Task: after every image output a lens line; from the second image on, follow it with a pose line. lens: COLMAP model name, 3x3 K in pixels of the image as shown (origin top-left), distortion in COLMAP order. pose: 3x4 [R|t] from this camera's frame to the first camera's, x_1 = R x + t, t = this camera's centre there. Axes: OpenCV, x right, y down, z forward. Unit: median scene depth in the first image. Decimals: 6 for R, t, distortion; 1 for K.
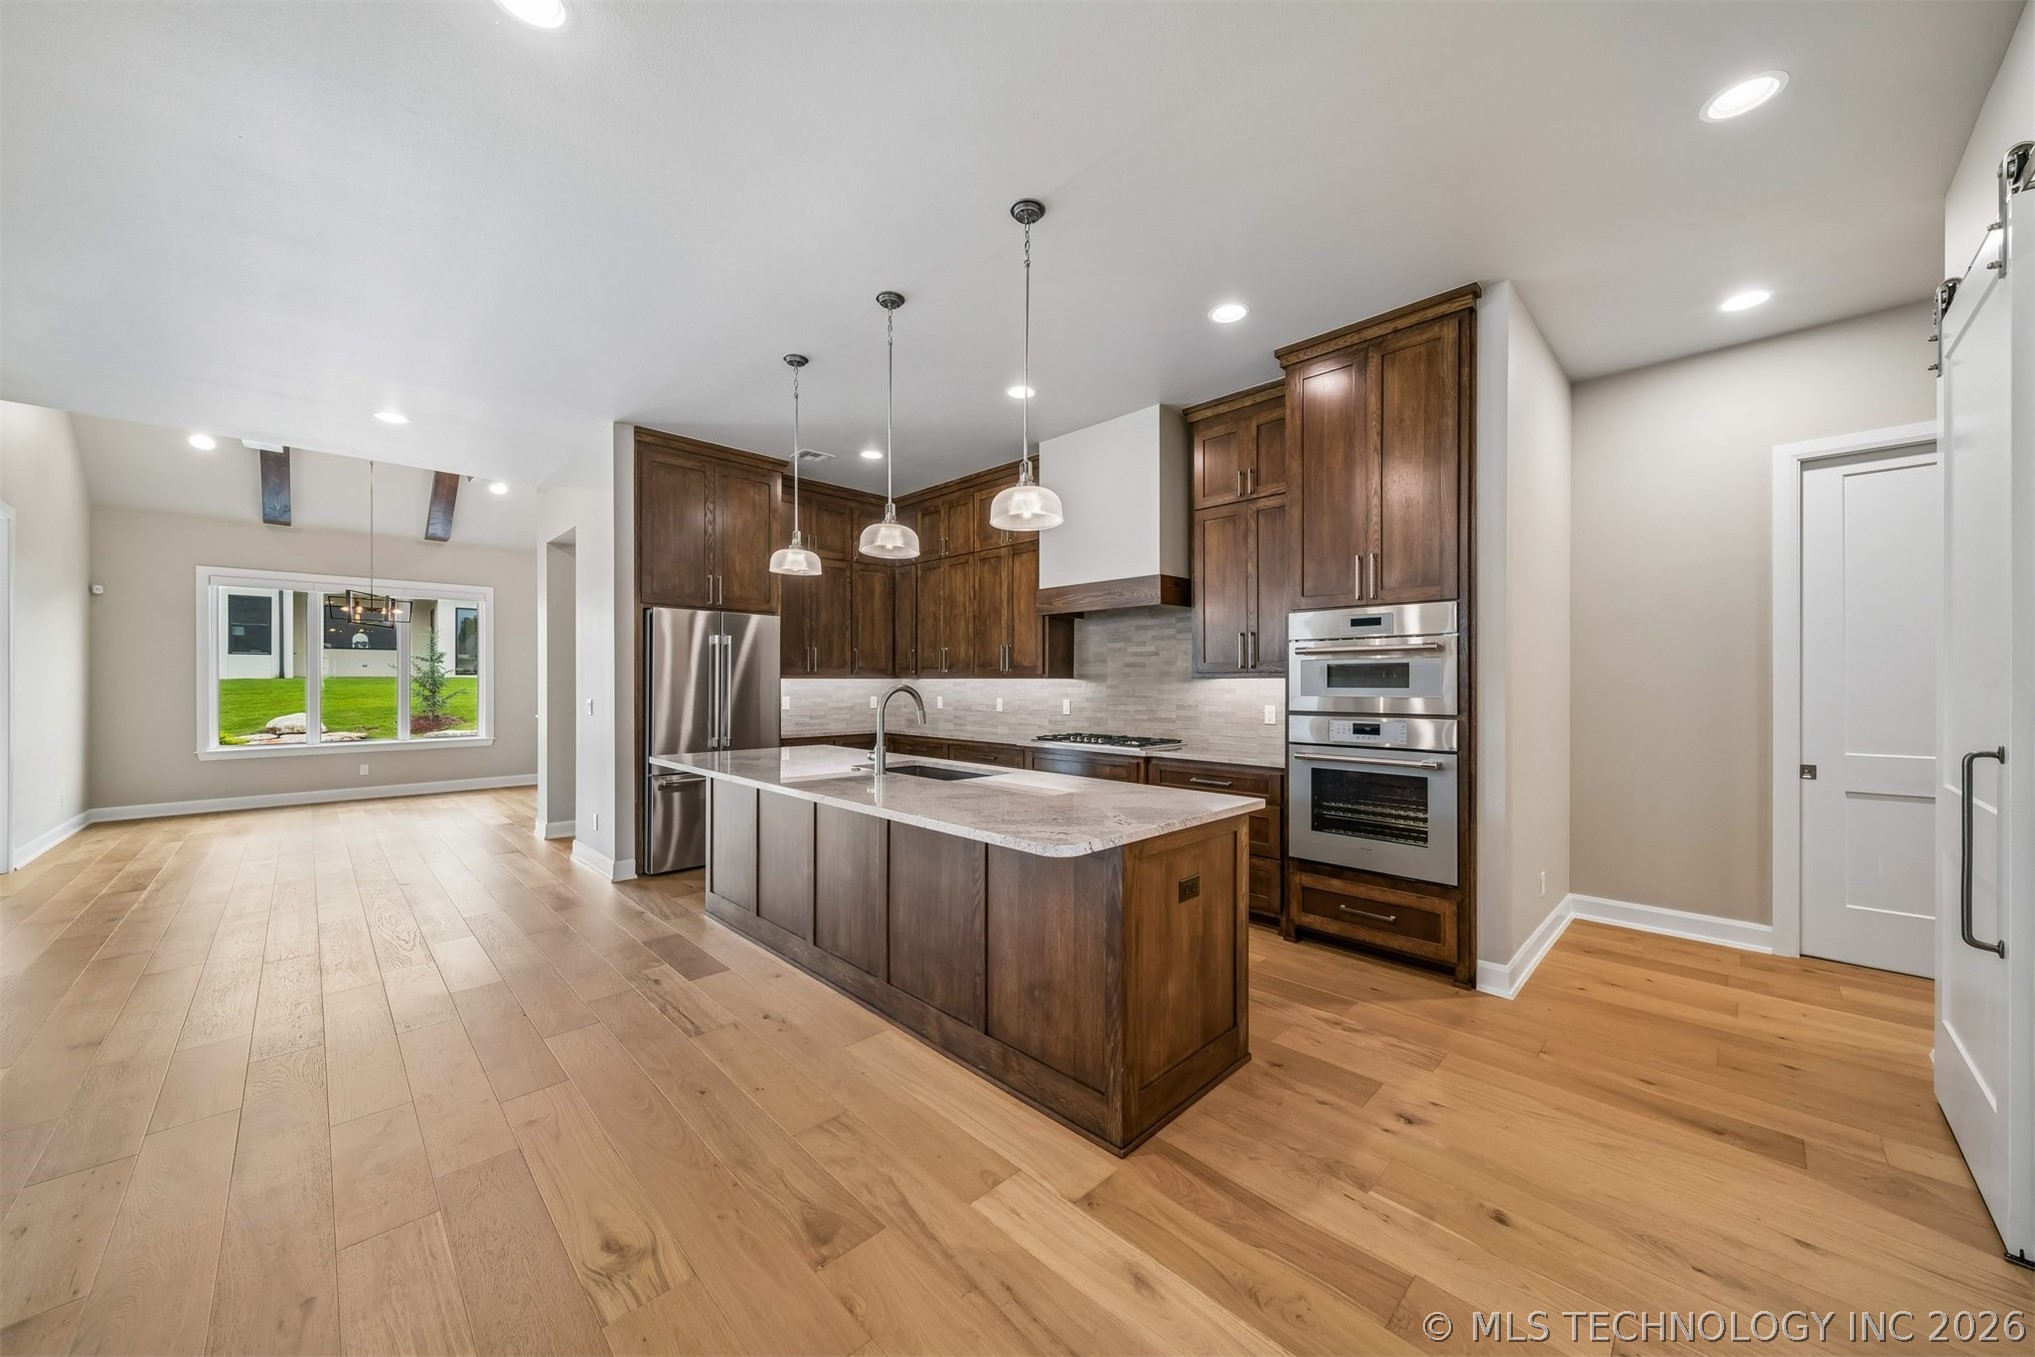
lens RADIAL K [[716.4, 0, 1020.4], [0, 716.4, 680.8], [0, 0, 1]] dist [0.005654, -0.001400]
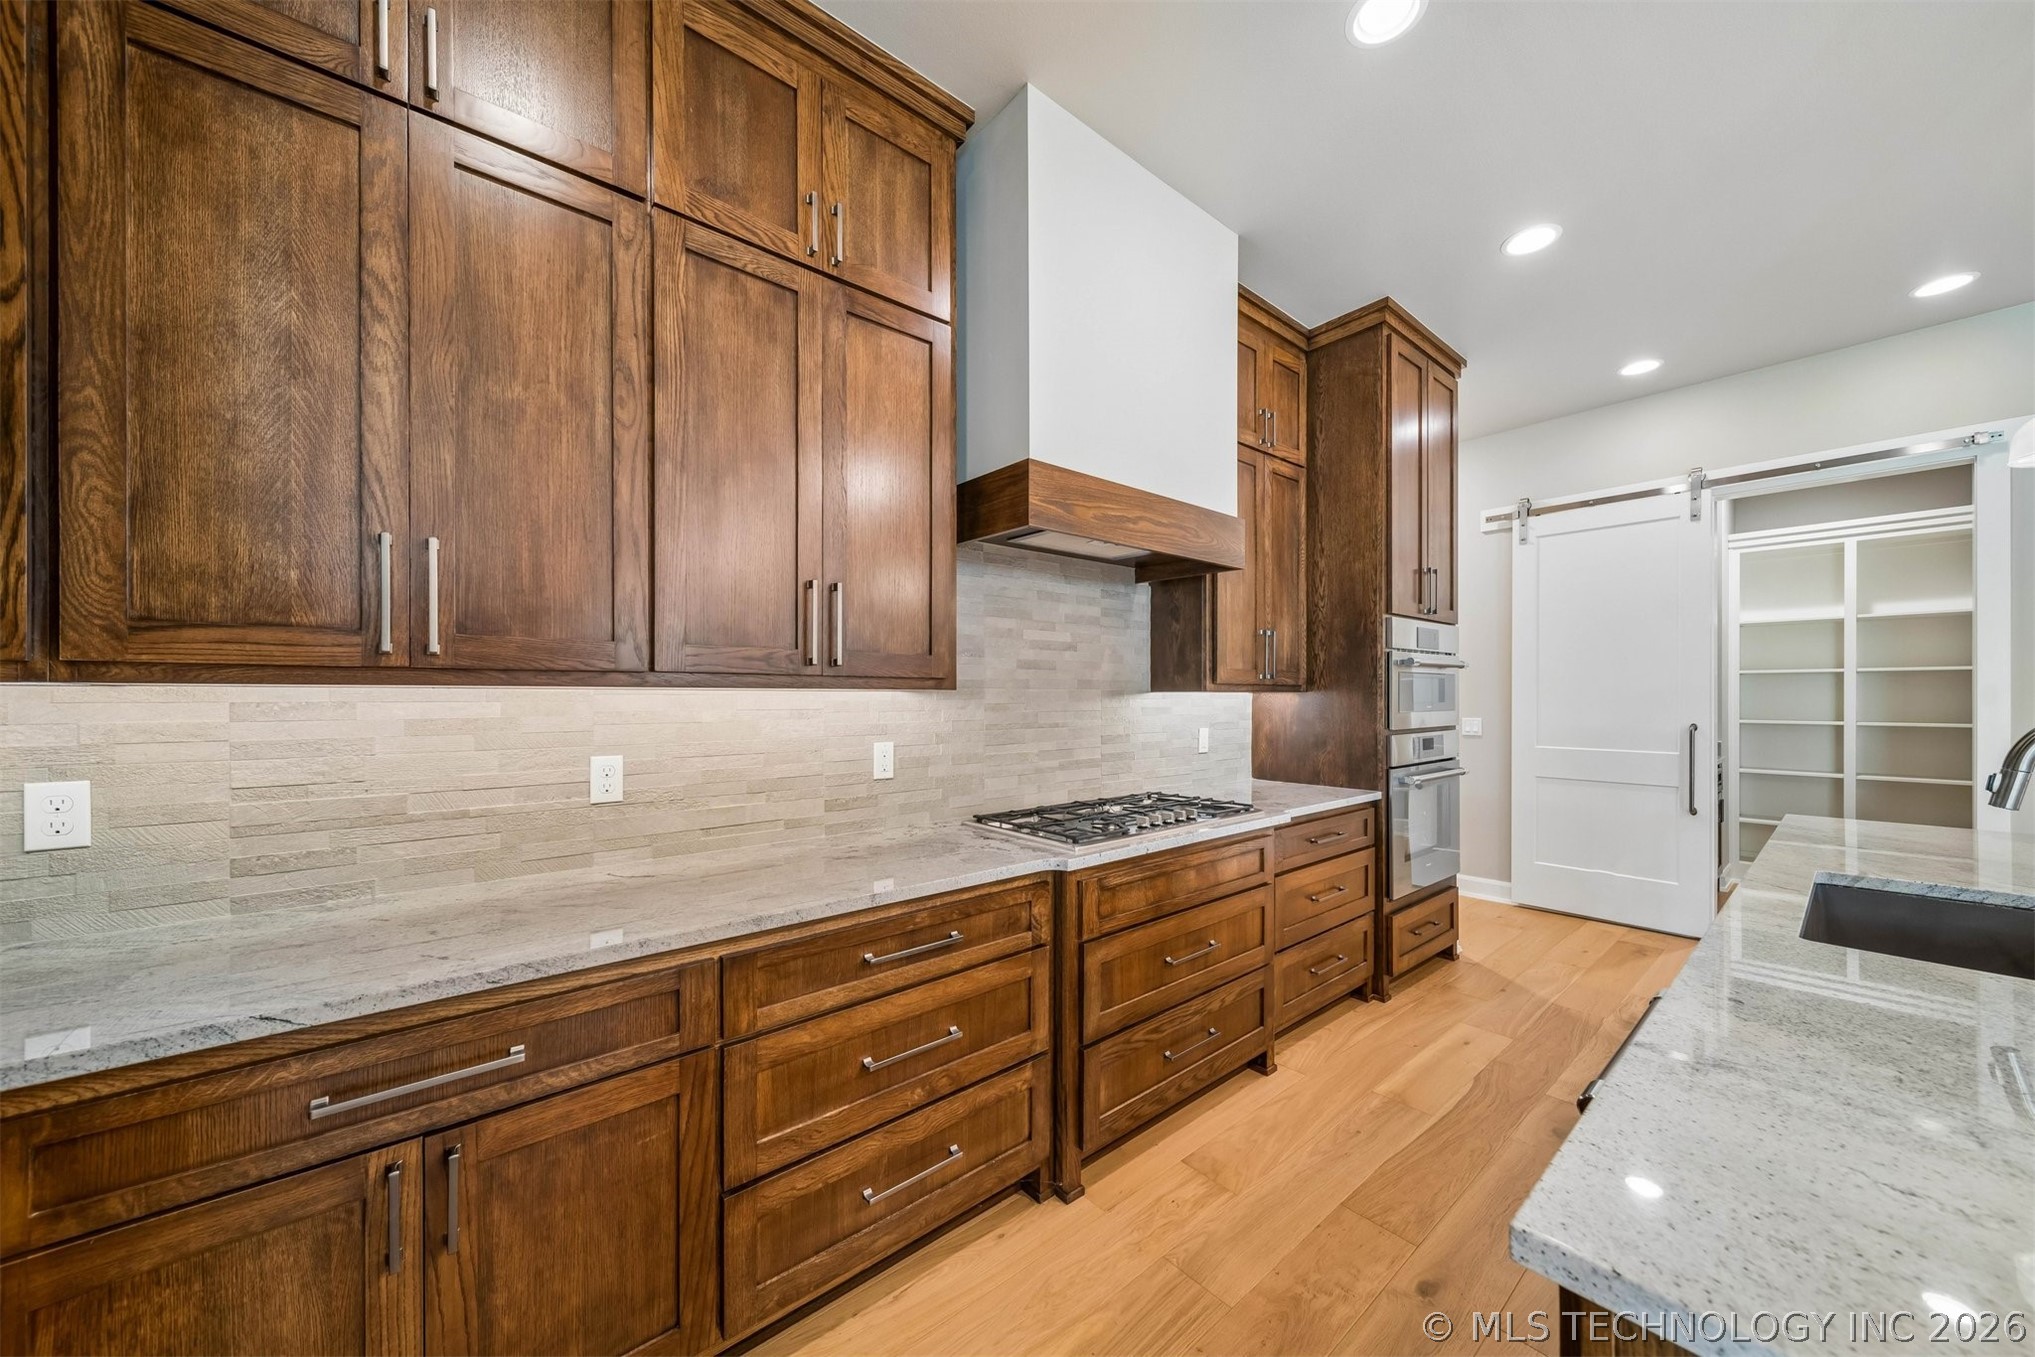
lens RADIAL K [[716.4, 0, 1032.8], [0, 716.4, 700.0], [0, 0, 1]] dist [0.005654, -0.001400]
pose [[0.074196, -0.005543, 0.997228, -0.554740], [0.001553, 0.999984, 0.005443, 0.000476], [-0.997242, 0.001145, 0.074204, 1.479409]]
